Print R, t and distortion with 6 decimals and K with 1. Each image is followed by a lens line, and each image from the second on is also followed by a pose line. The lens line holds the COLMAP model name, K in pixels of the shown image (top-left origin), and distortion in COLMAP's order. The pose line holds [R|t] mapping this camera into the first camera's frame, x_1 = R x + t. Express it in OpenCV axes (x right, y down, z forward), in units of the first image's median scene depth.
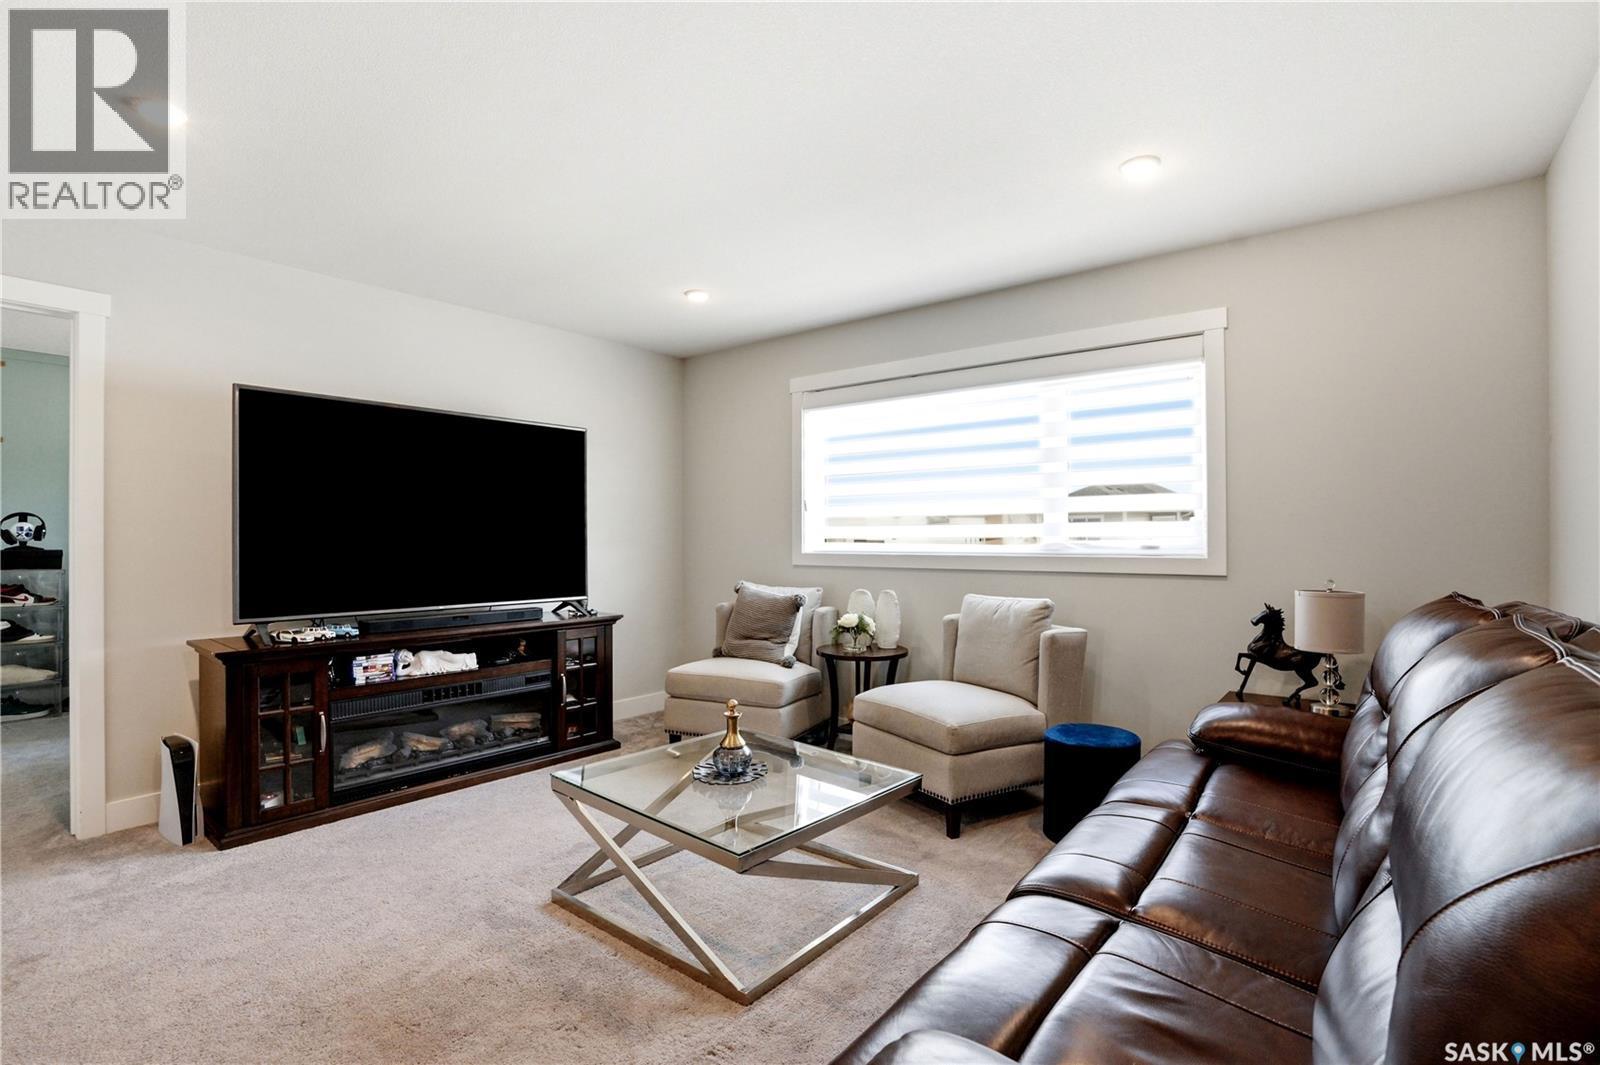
lens RADIAL K [[748.7, 0, 807.6], [0, 748.7, 522.8], [0, 0, 1]] dist [-0.080673, 0.038582]
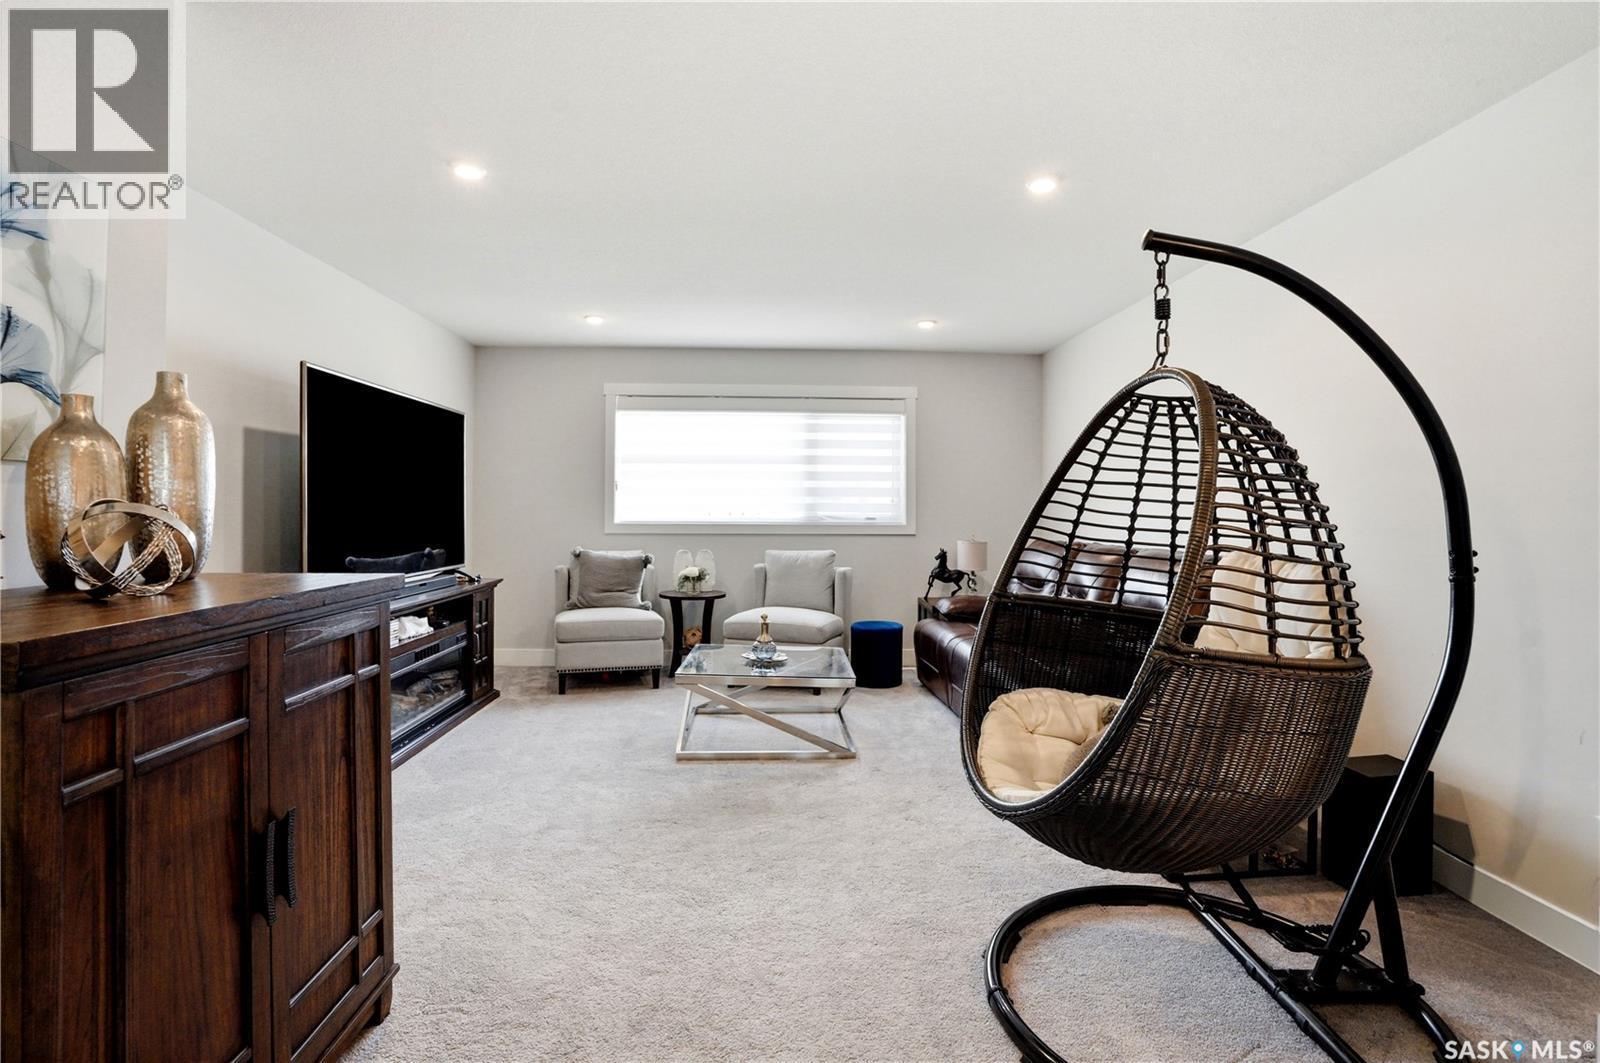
lens RADIAL K [[748.7, 0, 807.6], [0, 748.7, 521.8], [0, 0, 1]] dist [-0.080673, 0.038582]
pose [[0.742507, -0.009509, 0.669771, -0.719740], [-0.022863, 0.998957, 0.039528, -0.022810], [-0.669448, -0.044663, 0.741515, -0.175734]]
